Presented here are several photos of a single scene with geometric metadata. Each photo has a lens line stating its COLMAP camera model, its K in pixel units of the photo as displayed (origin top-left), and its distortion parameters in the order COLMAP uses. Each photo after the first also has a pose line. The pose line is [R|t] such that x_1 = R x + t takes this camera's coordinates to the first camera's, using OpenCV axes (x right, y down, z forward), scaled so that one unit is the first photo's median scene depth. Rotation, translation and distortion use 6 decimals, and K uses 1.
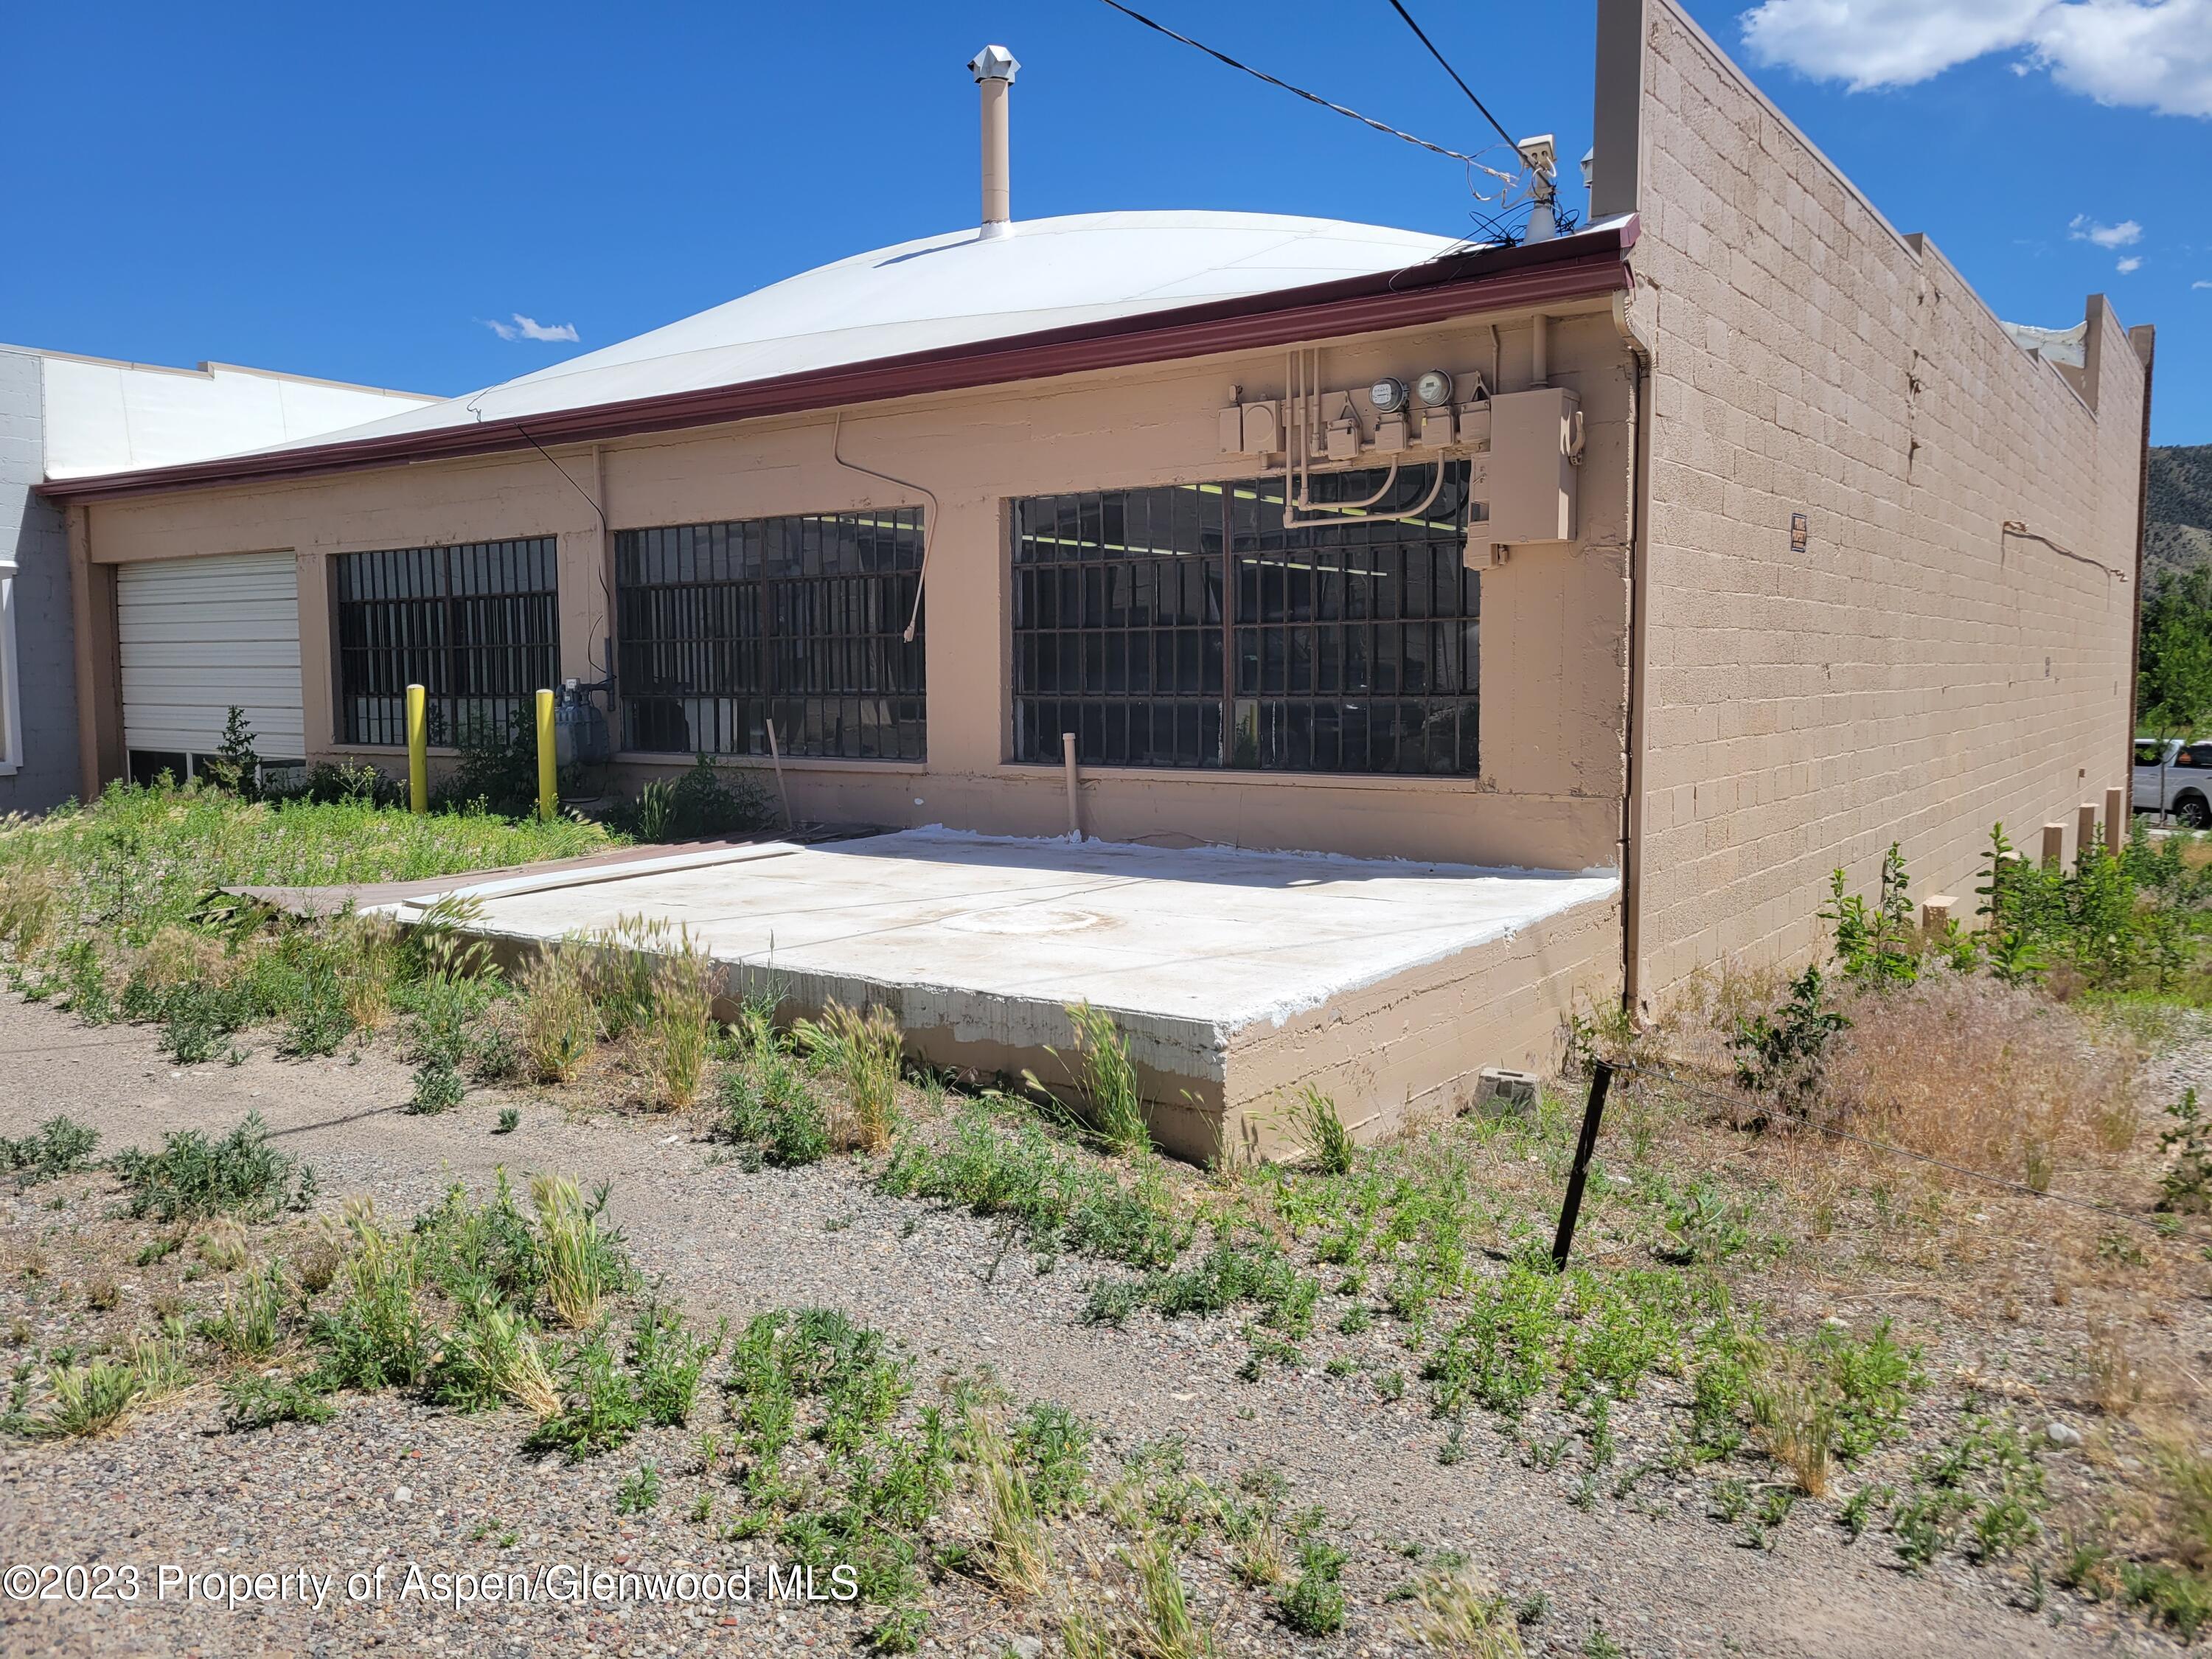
lens RADIAL K [[1680.0, 0, 1106.0], [0, 1680.0, 829.5], [0, 0, 1]] dist [0.053952, -0.050250]
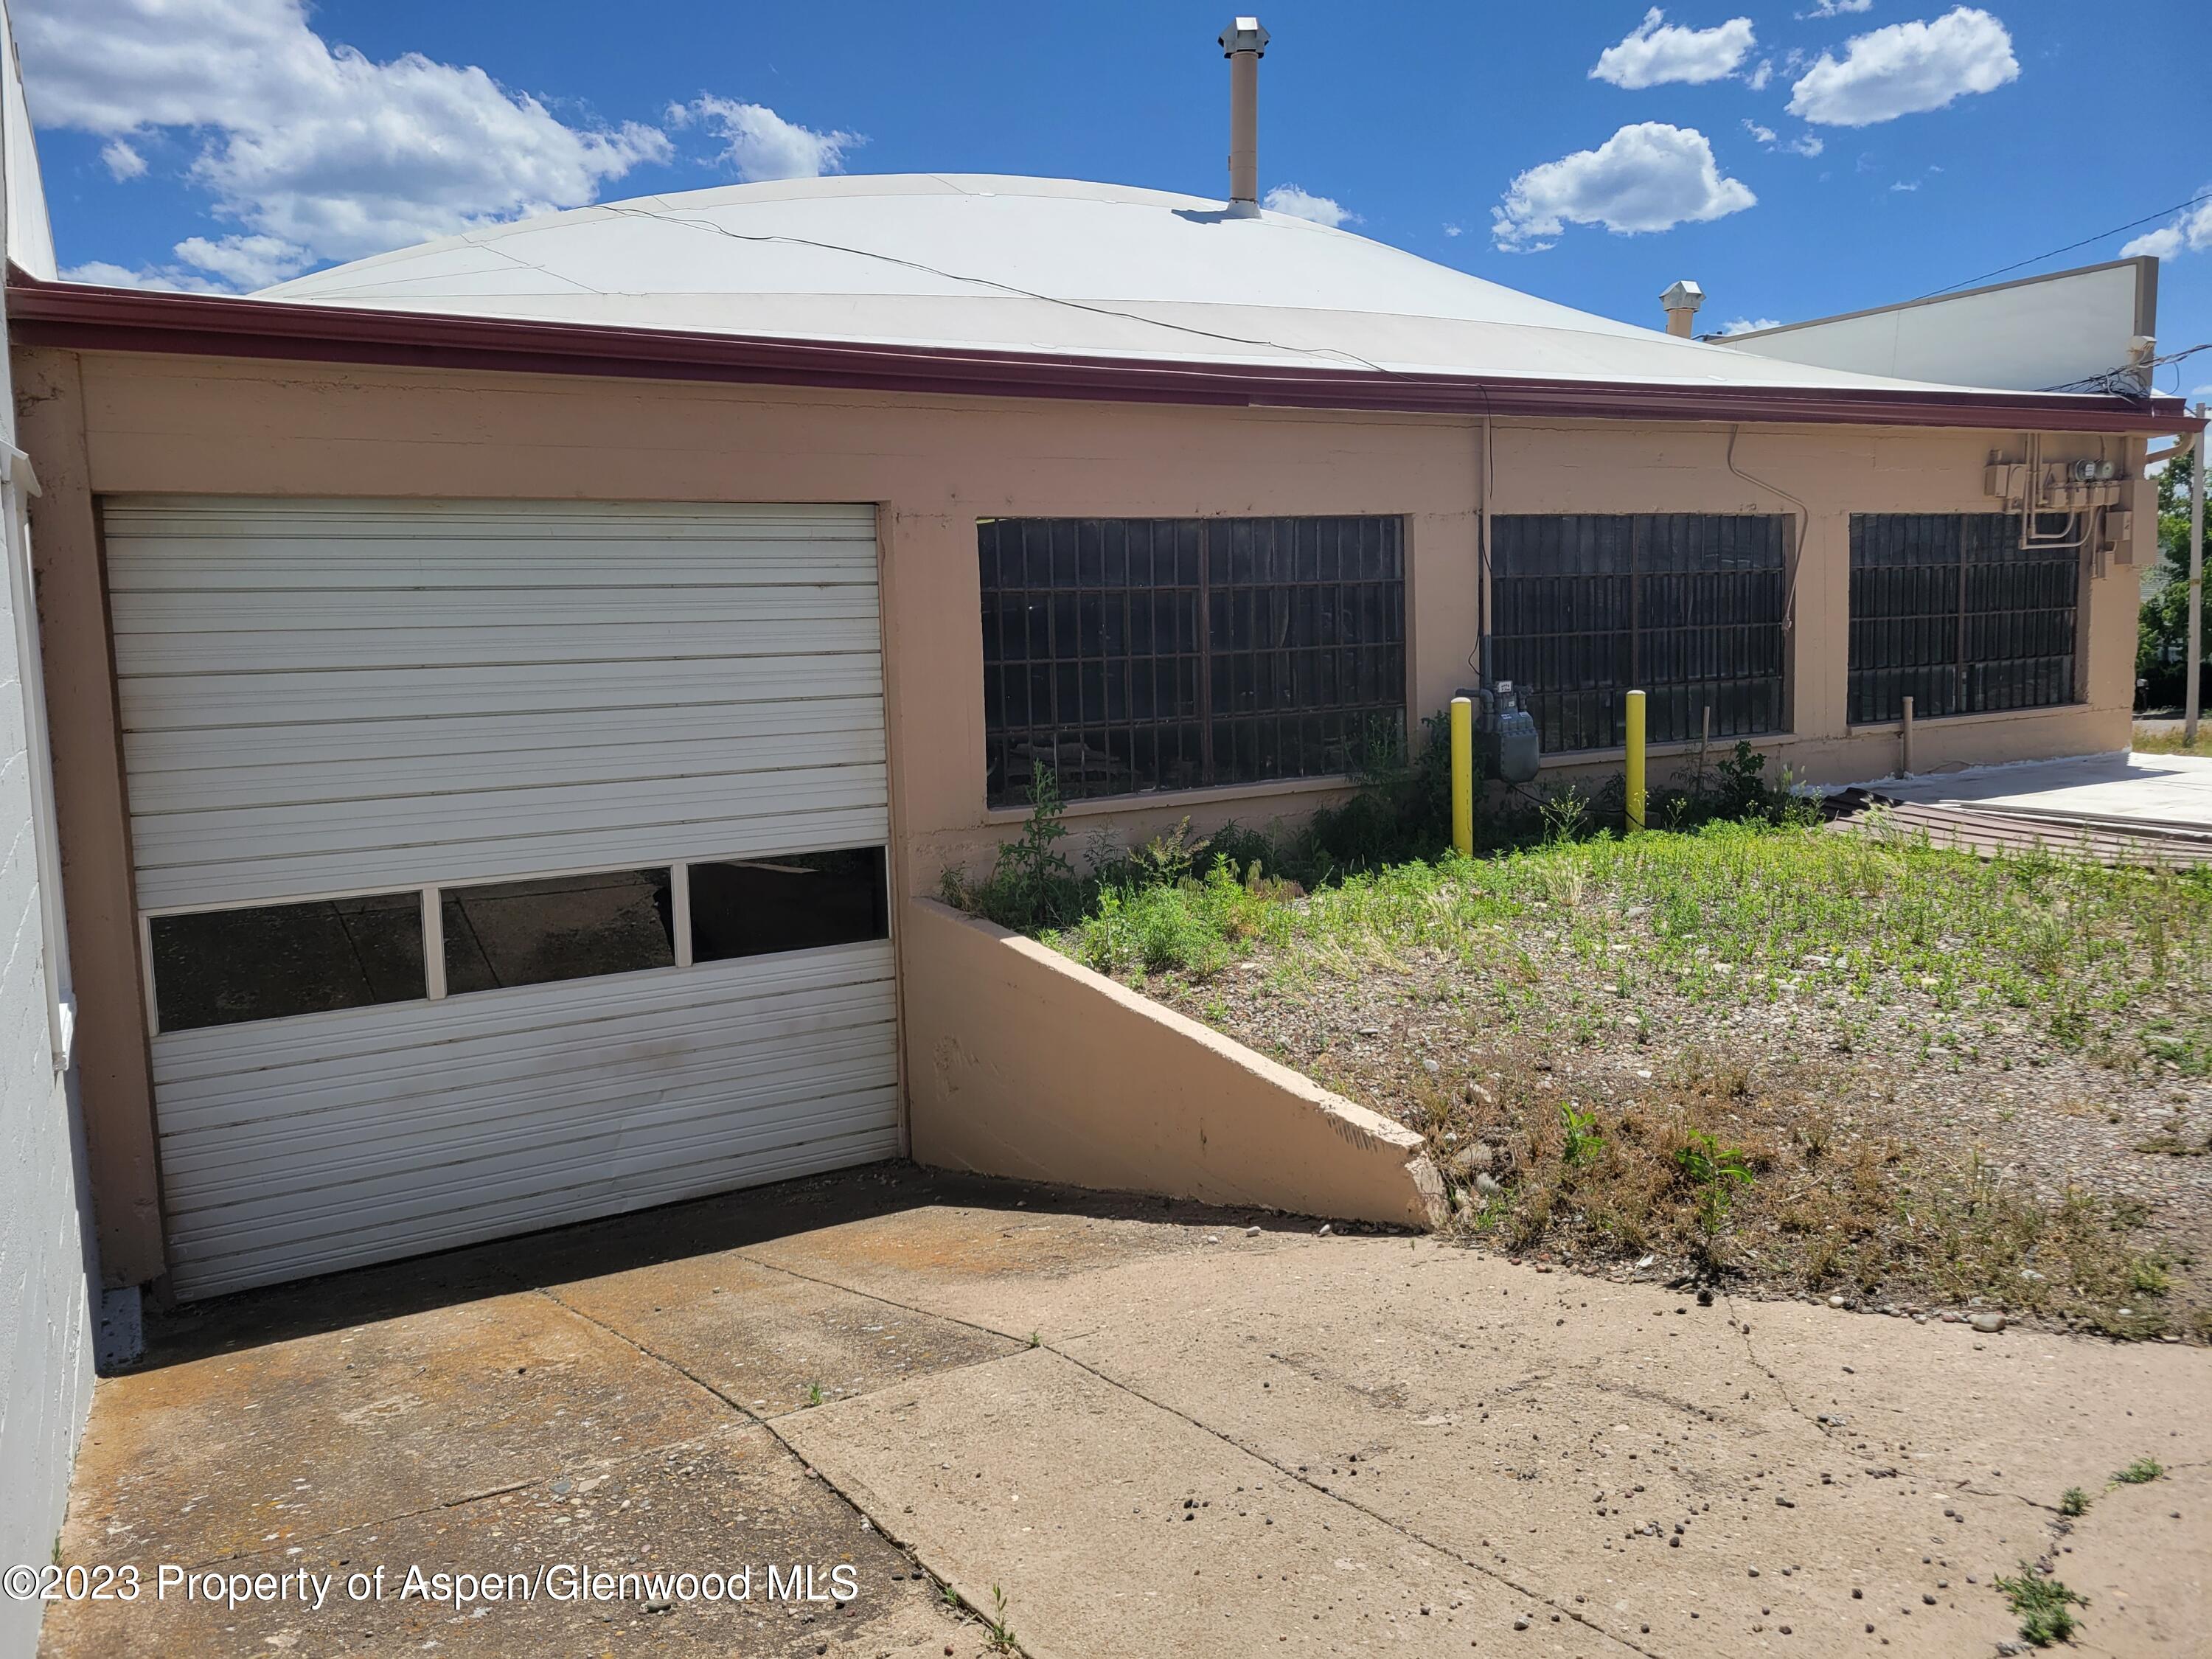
lens RADIAL K [[1680.0, 0, 1106.0], [0, 1680.0, 829.5], [0, 0, 1]] dist [0.053952, -0.050250]
pose [[0.409446, -0.090239, 0.907860, -1.368684], [0.139462, 0.989592, 0.035466, -0.082409], [-0.901612, 0.112090, 0.417770, 0.945611]]
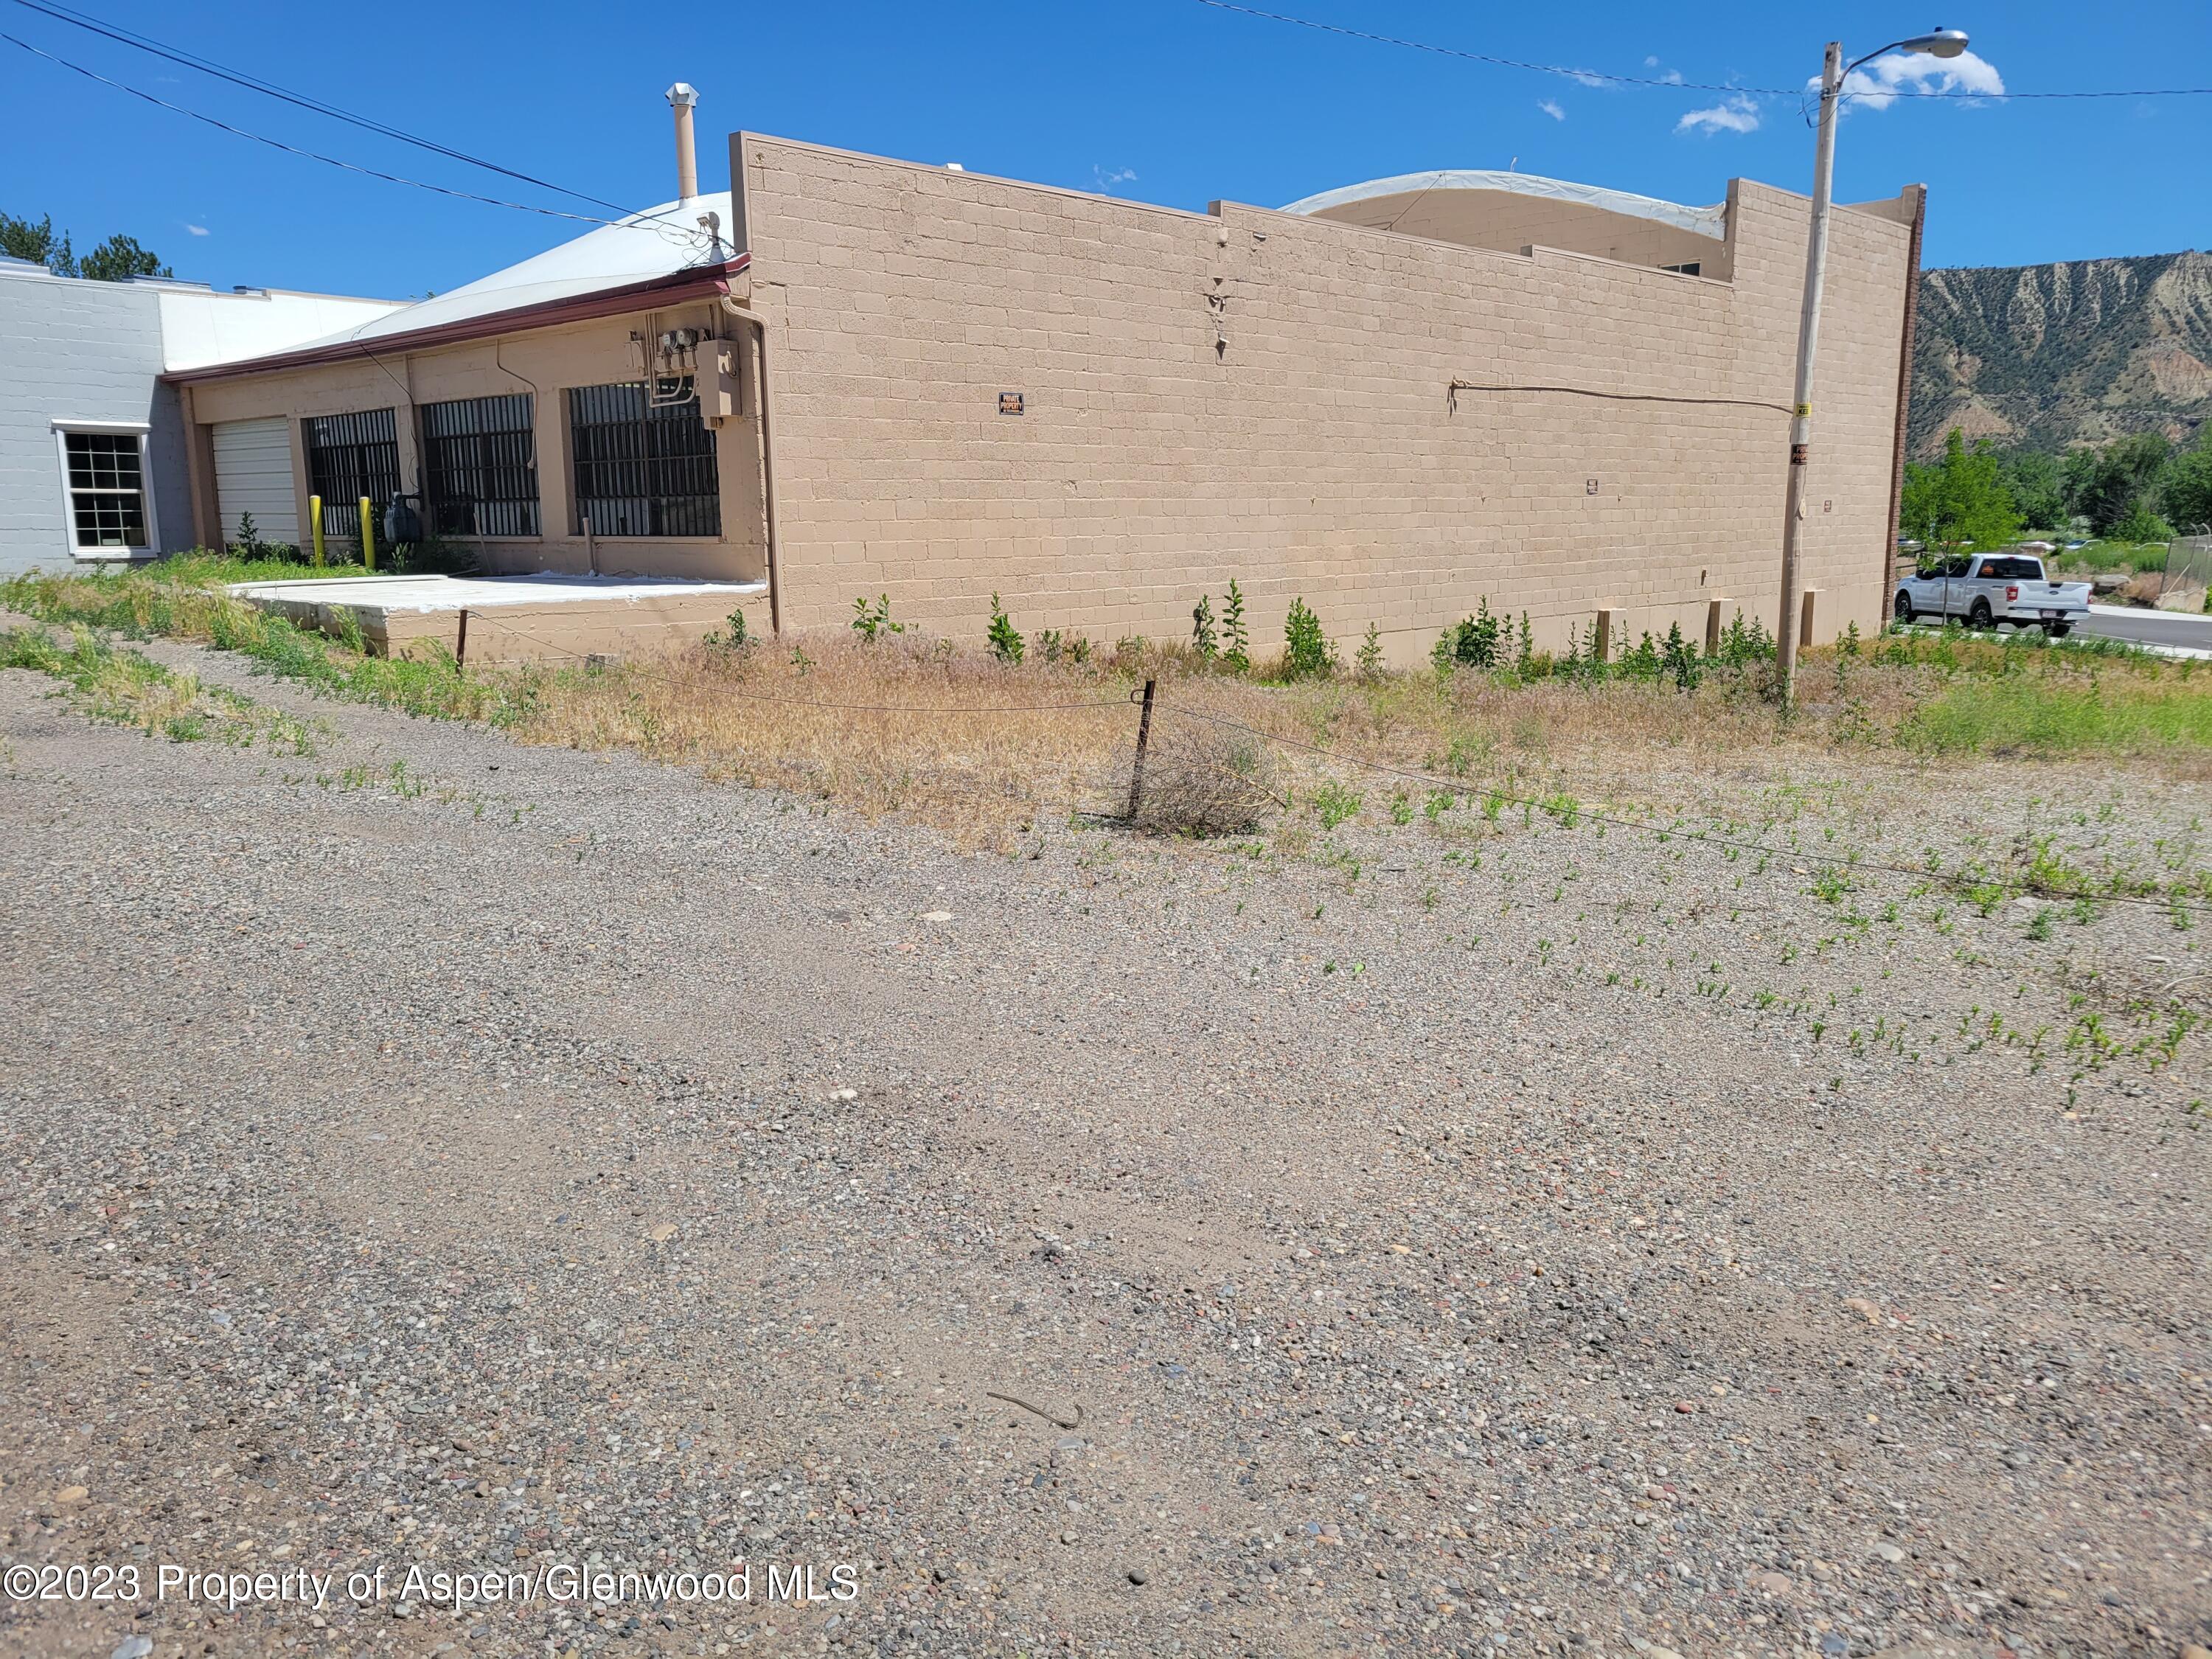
lens RADIAL K [[1680.0, 0, 1106.0], [0, 1680.0, 829.5], [0, 0, 1]] dist [0.053952, -0.050250]
pose [[0.987862, 0.024988, -0.153313, 0.783472], [-0.010346, 0.995369, 0.095565, 0.094686], [0.154991, -0.092819, 0.983546, -0.735792]]
